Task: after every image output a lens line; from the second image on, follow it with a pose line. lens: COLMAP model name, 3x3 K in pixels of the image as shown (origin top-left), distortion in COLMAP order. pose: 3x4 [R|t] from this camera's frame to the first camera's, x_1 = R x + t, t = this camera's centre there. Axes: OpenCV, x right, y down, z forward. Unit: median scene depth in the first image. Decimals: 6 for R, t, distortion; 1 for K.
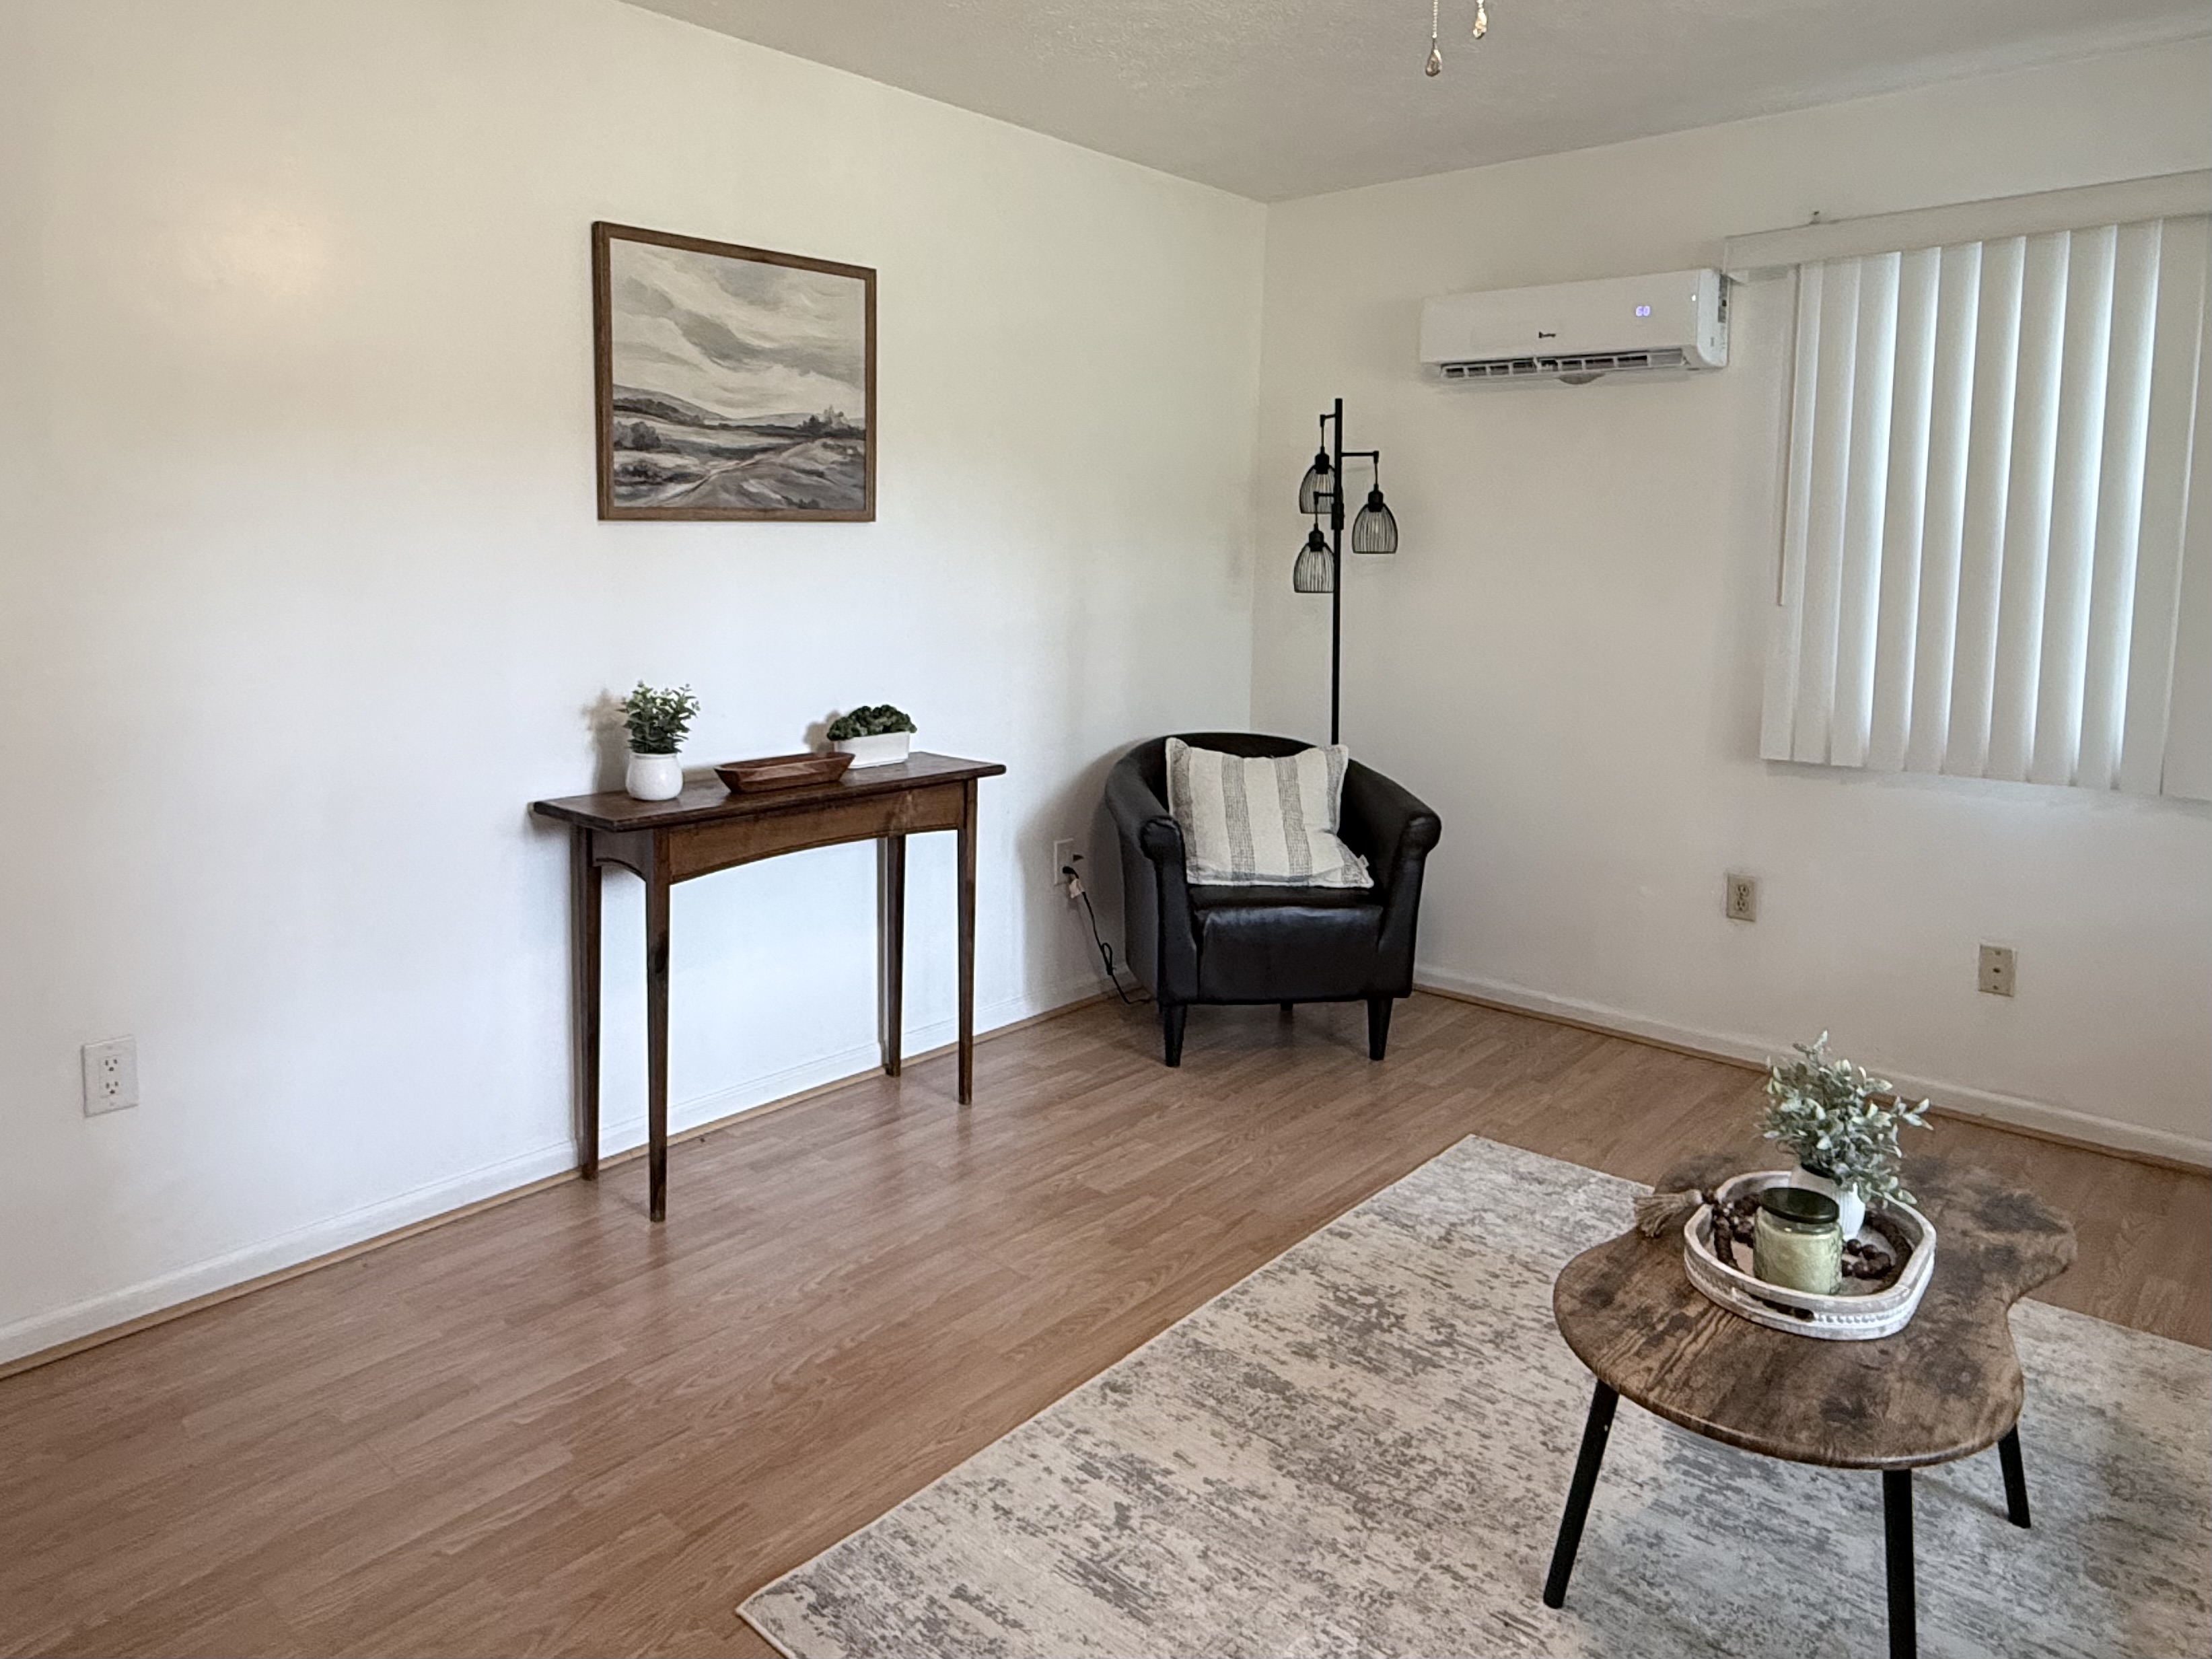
lens RADIAL K [[1421.0, 0, 1101.9], [0, 1421.0, 680.9], [0, 0, 1]] dist [-0.000030, 0.001456]
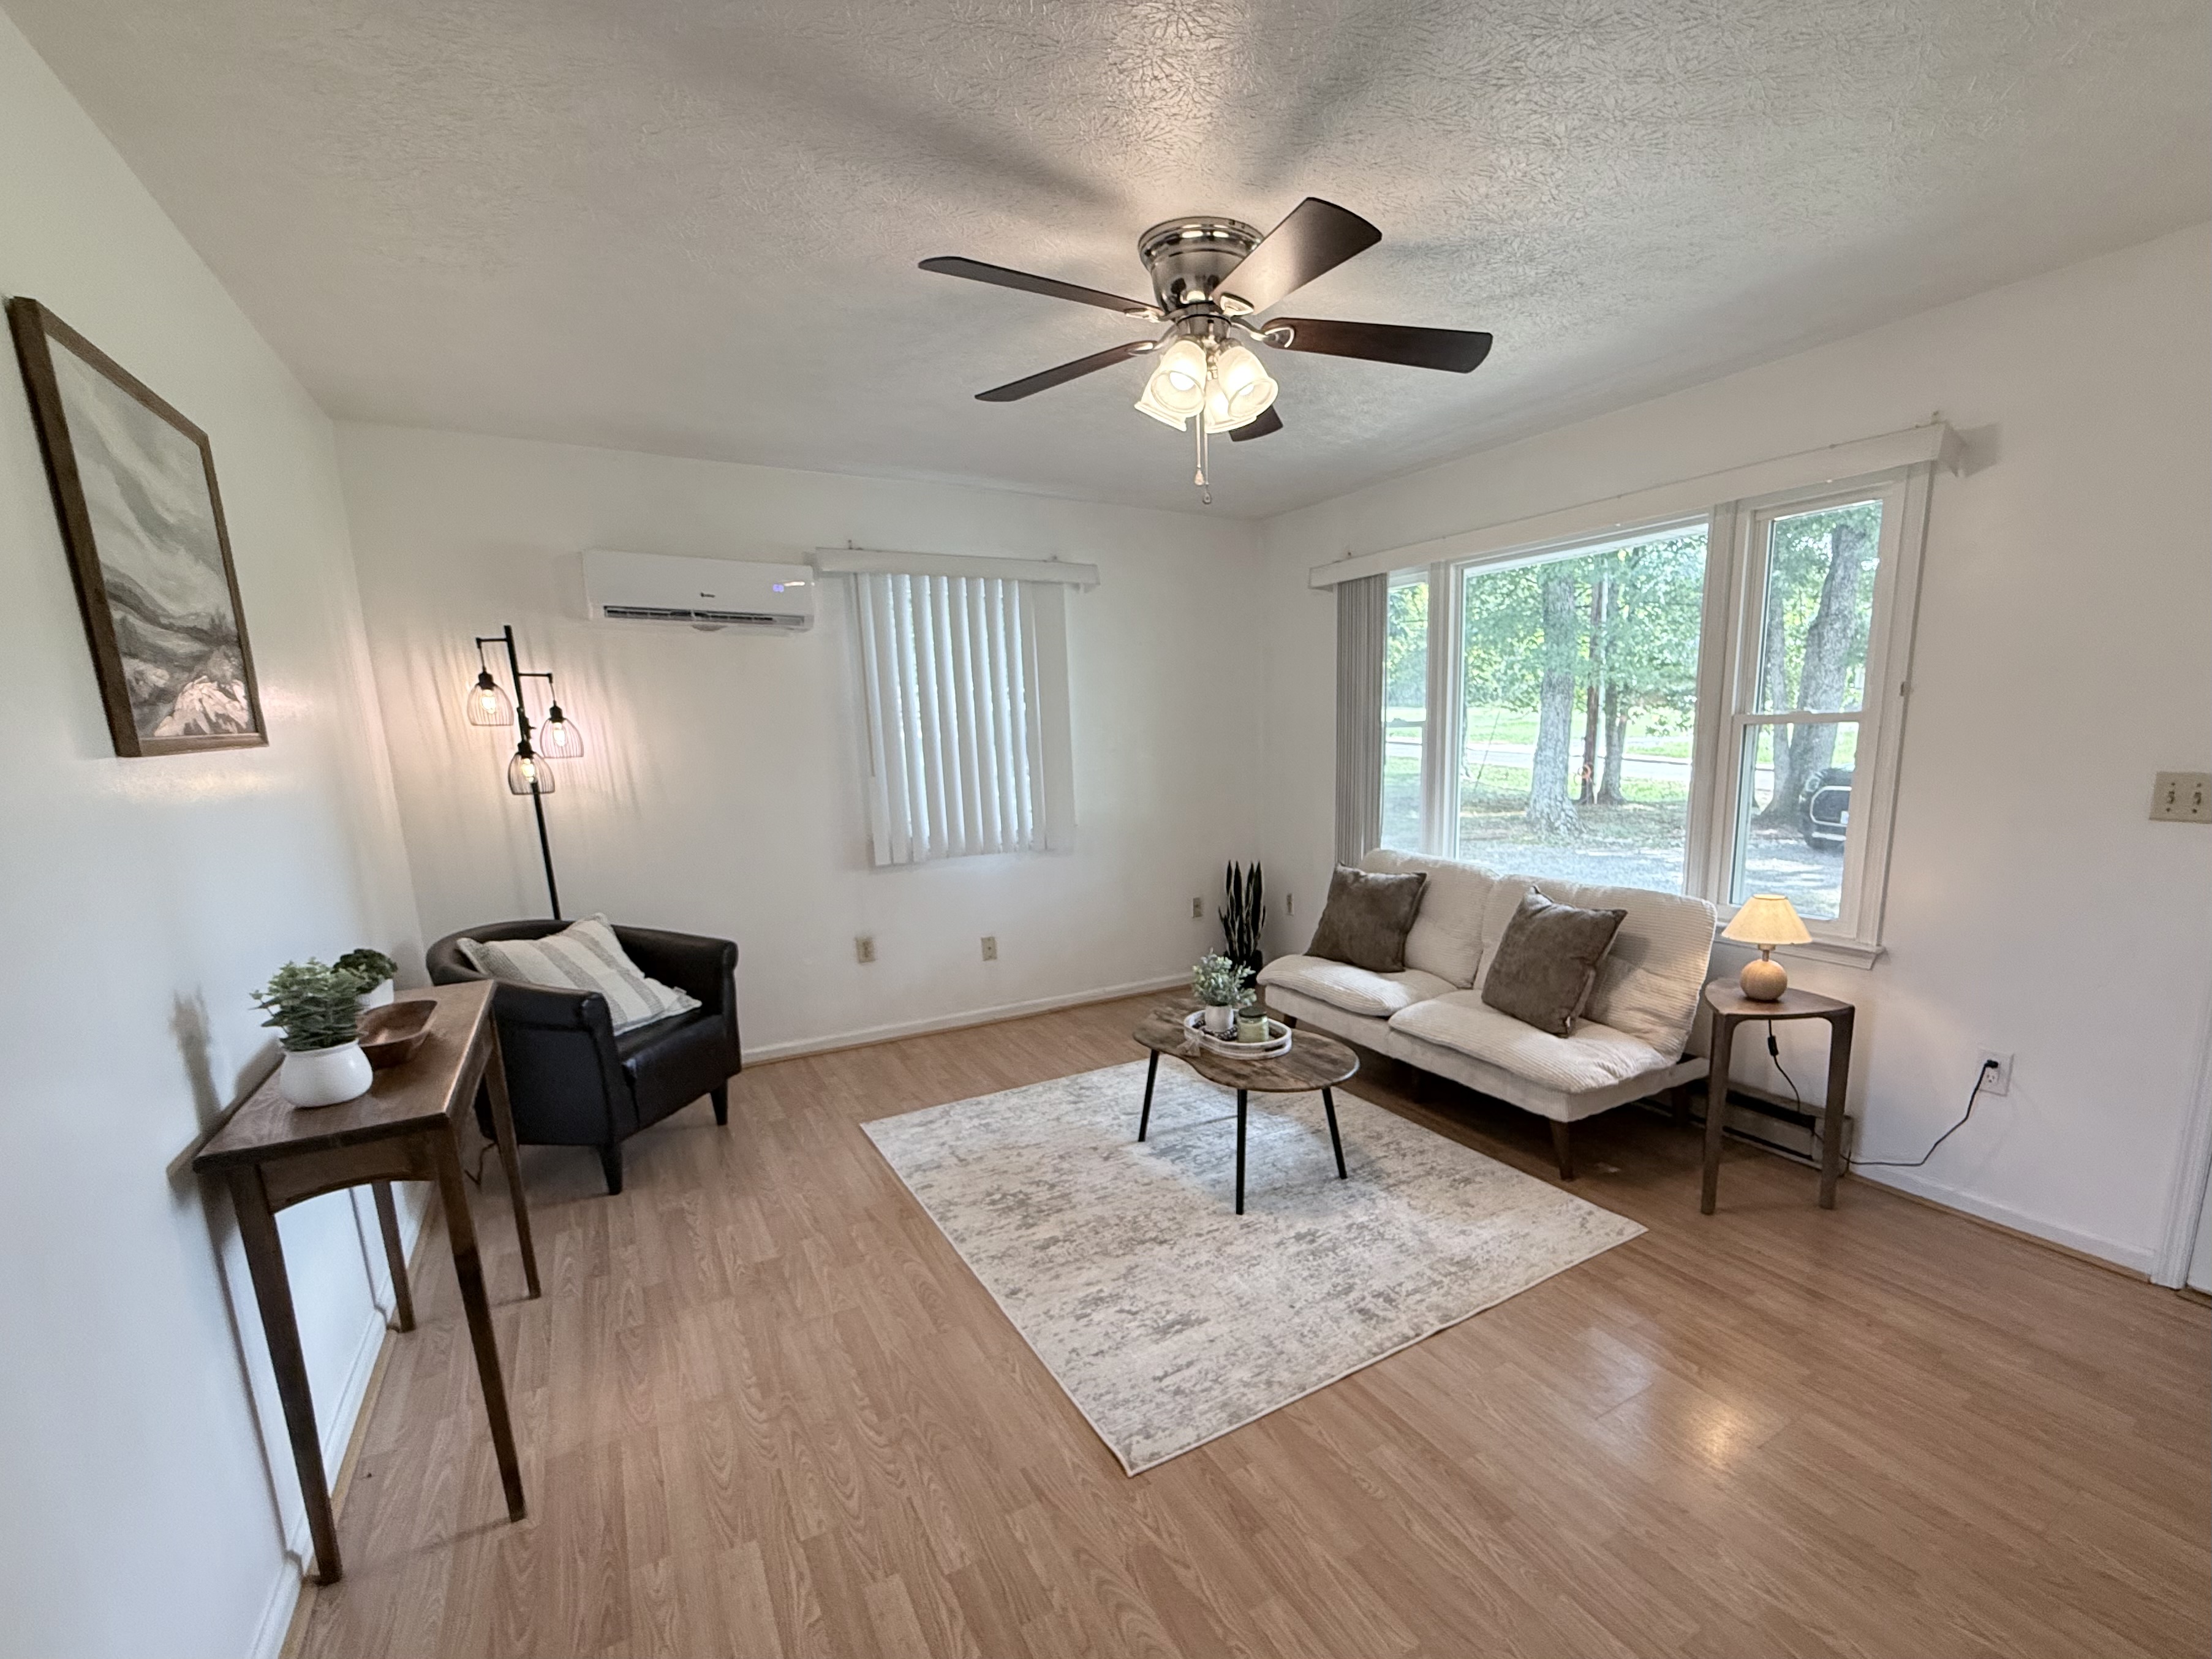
lens RADIAL K [[952.8, 0, 1158.6], [0, 952.8, 919.7], [0, 0, 1]] dist [-0.000625, -0.000109]
pose [[0.320703, -0.206358, 0.924427, -0.667837], [0.115962, 0.977191, 0.177907, -0.061822], [-0.940054, 0.050143, 0.337318, 0.379237]]
